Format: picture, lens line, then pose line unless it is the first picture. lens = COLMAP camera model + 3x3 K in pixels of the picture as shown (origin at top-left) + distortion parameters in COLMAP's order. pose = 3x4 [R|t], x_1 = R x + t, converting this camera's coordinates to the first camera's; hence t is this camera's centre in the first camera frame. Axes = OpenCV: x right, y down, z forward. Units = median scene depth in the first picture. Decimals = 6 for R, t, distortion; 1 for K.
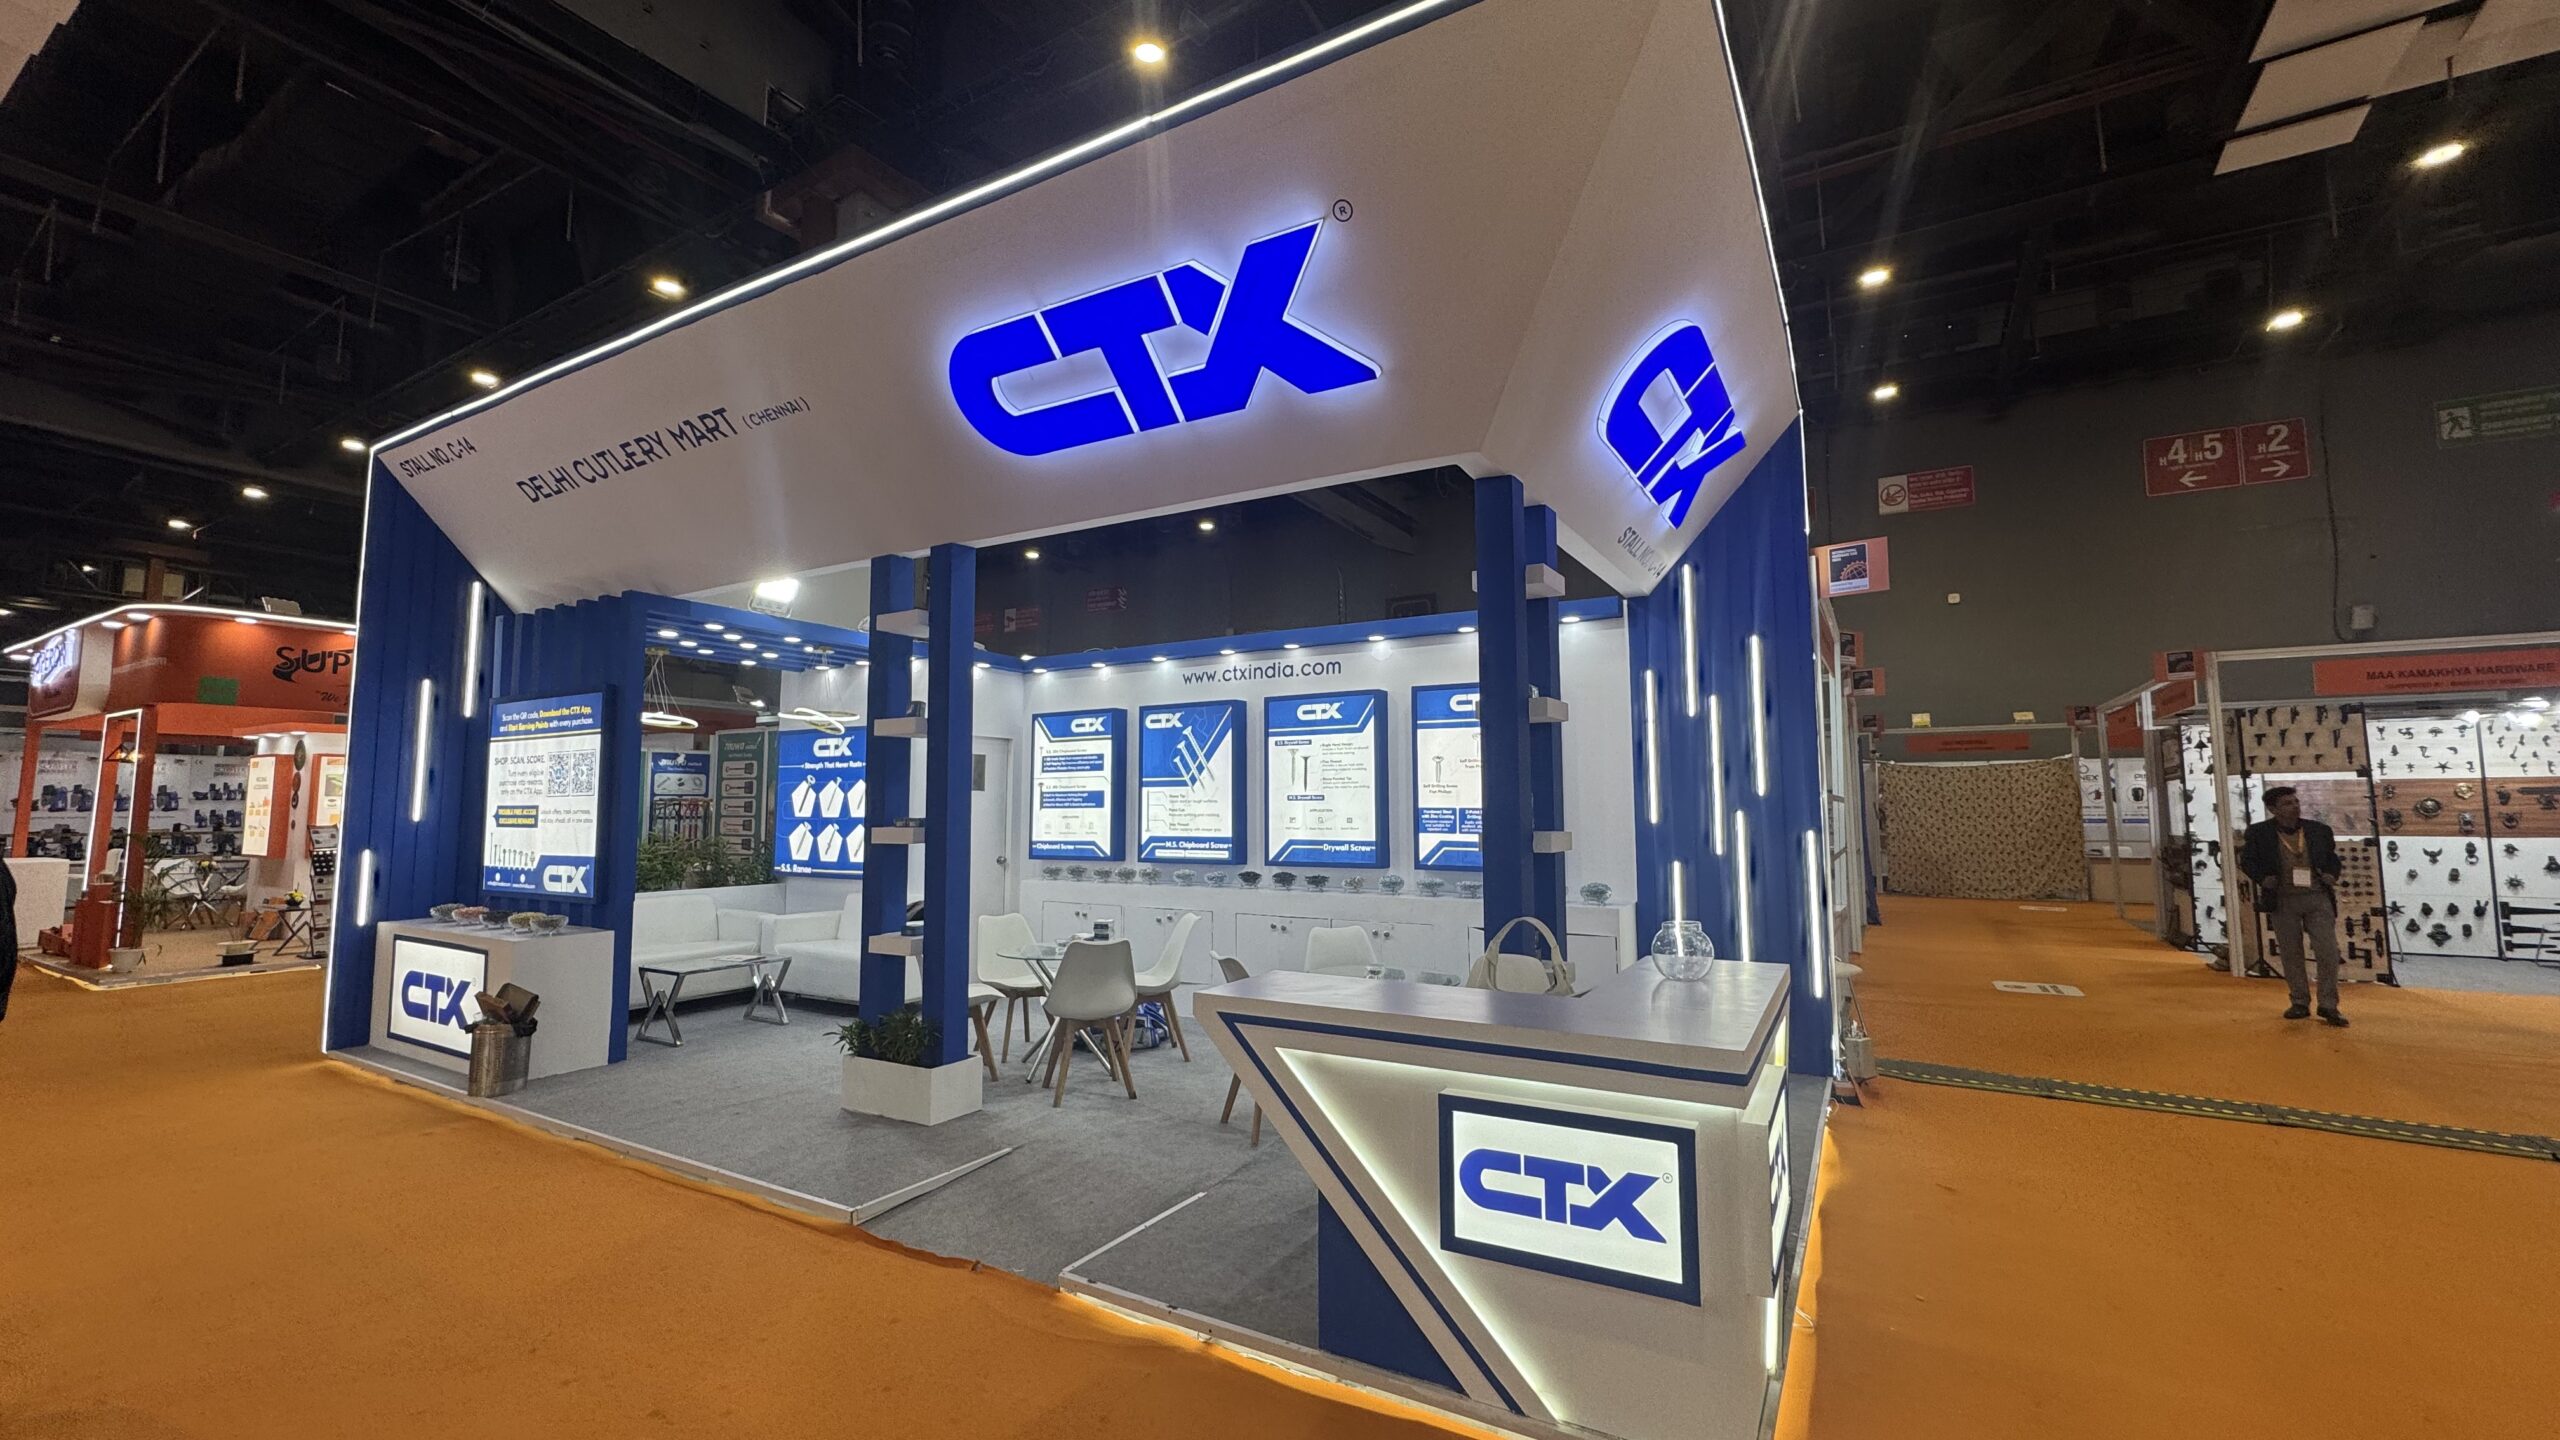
lens RADIAL K [[1015.3, 0, 1281.3], [0, 1015.3, 719.1], [0, 0, 1]] dist [-0.004076, 0.002556]
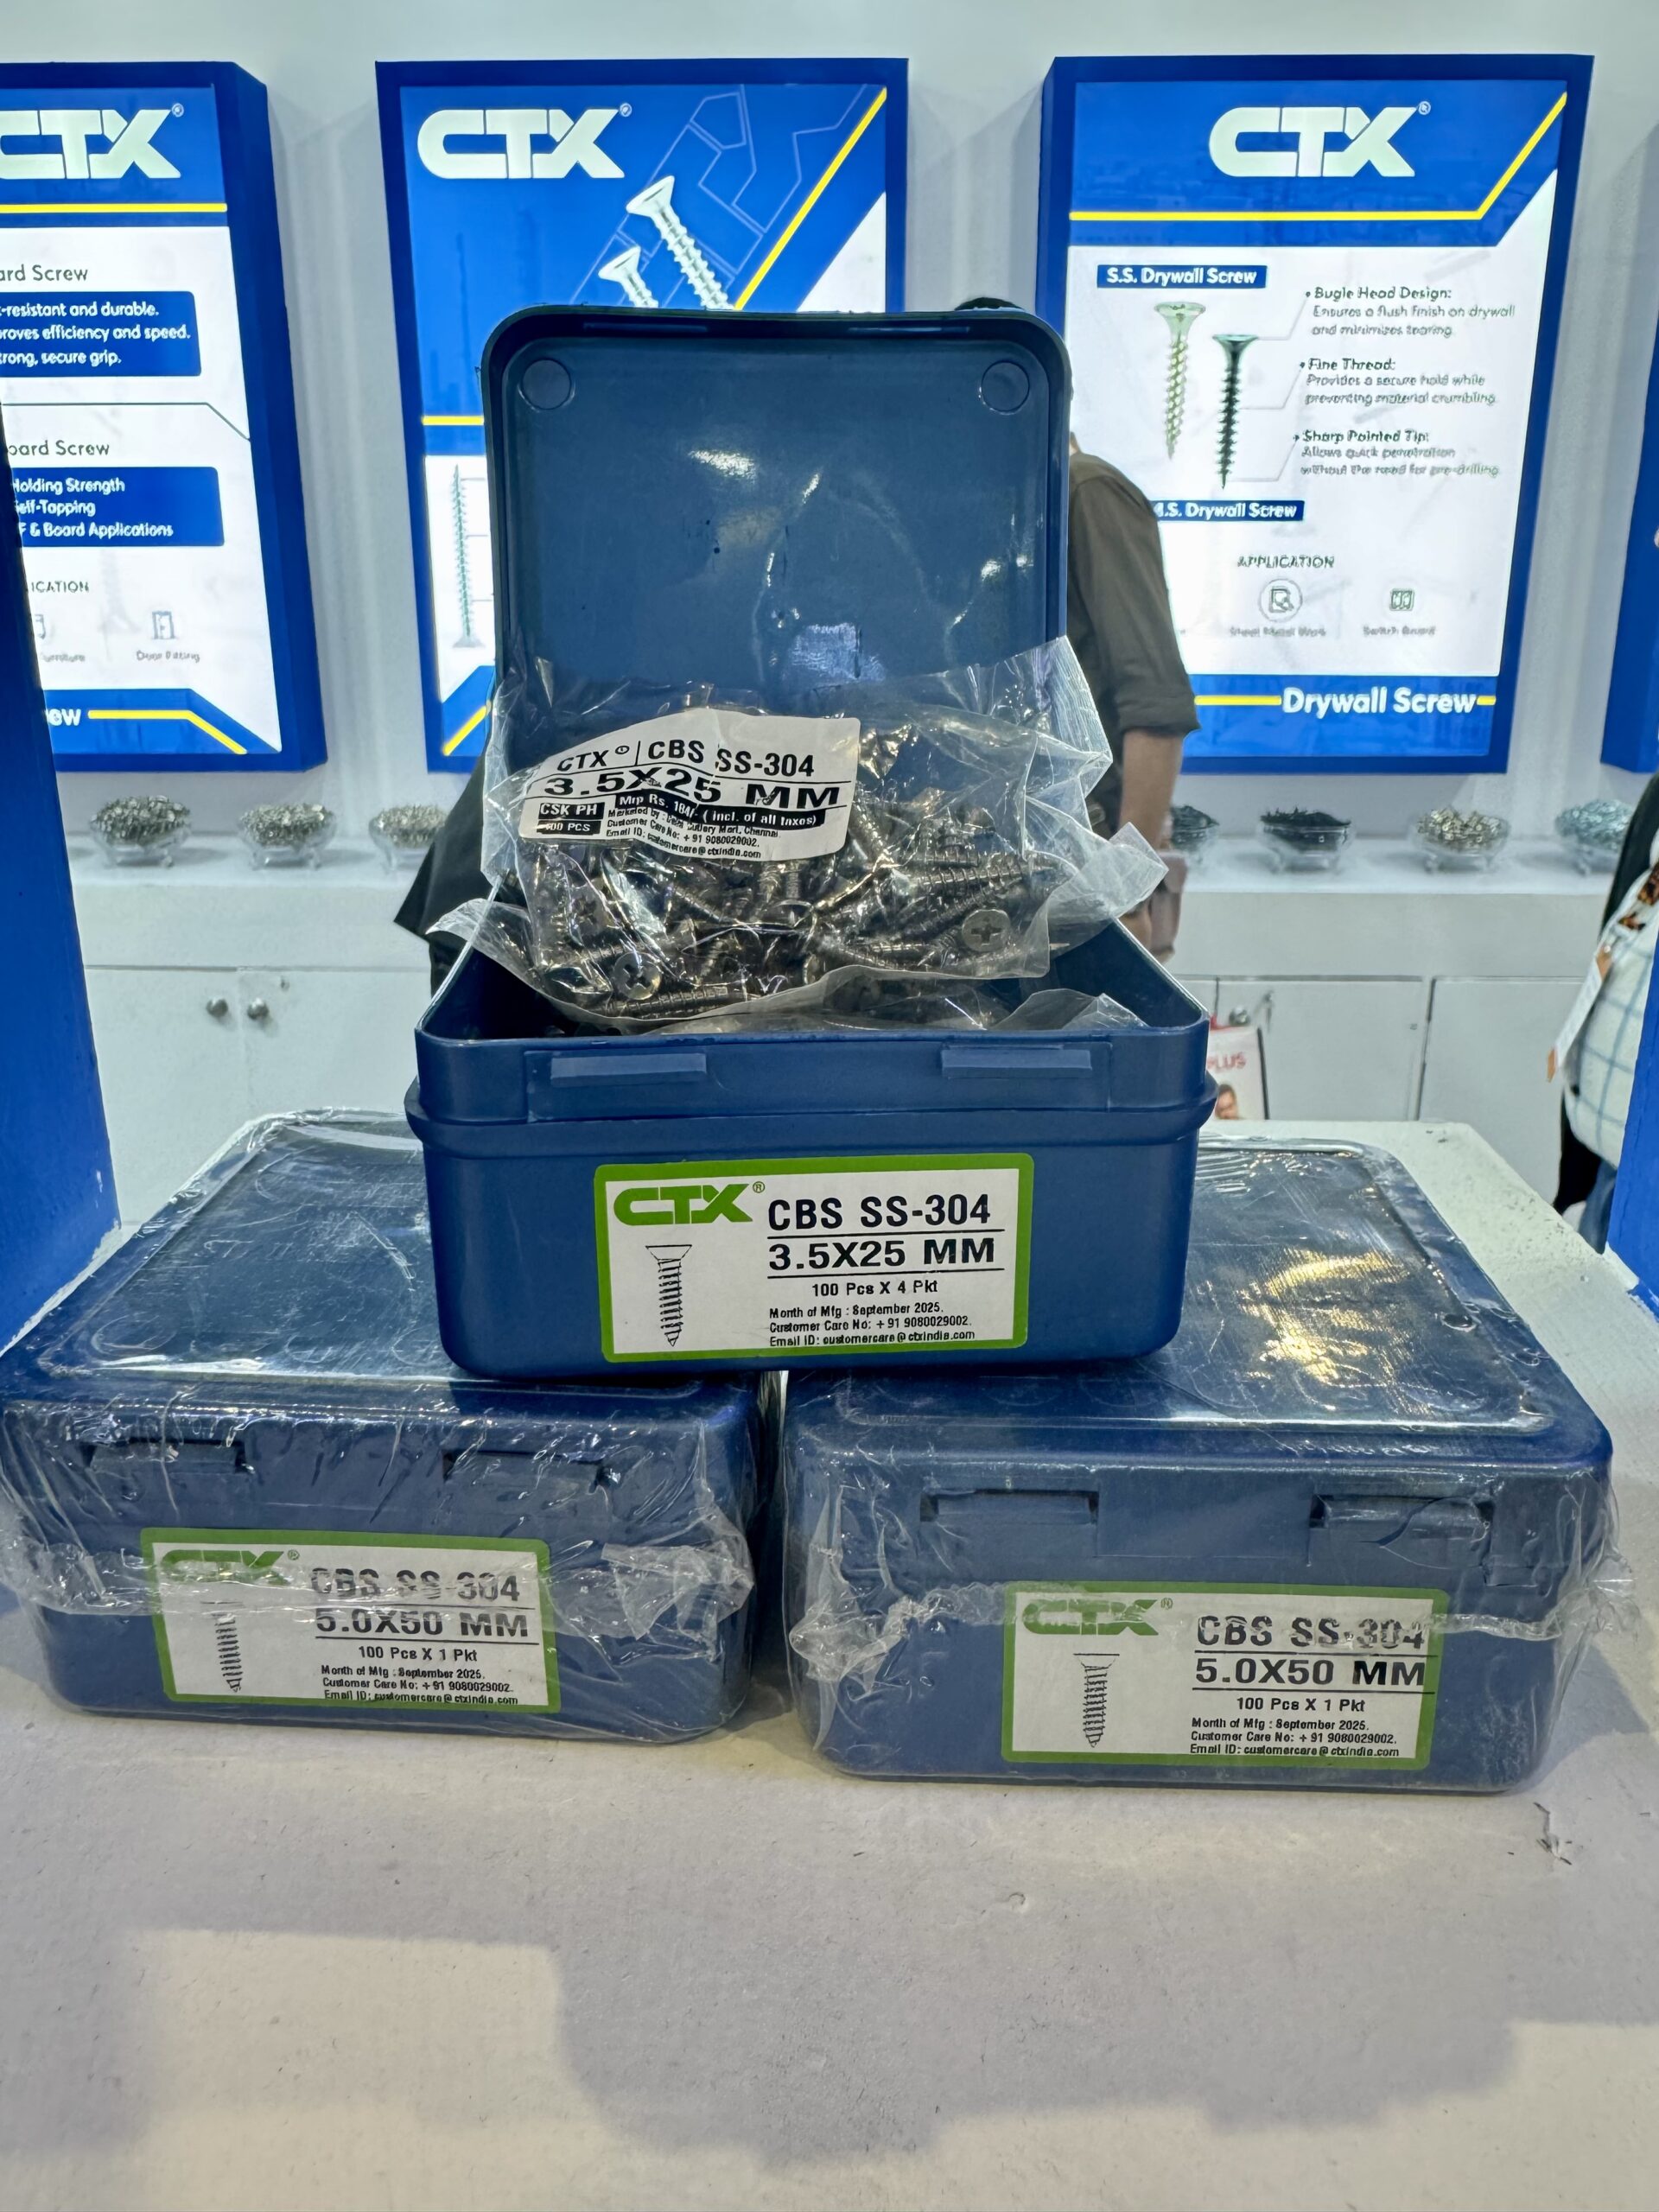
lens RADIAL K [[1532.9, 0, 832.5], [0, 1532.9, 992.6], [0, 0, 1]] dist [-0.004038, 0.001233]
pose [[0.869092, -0.136469, 0.475452, -0.280411], [-0.048512, 0.933040, 0.356487, 0.061160], [-0.492265, -0.332885, 0.804278, 0.734061]]
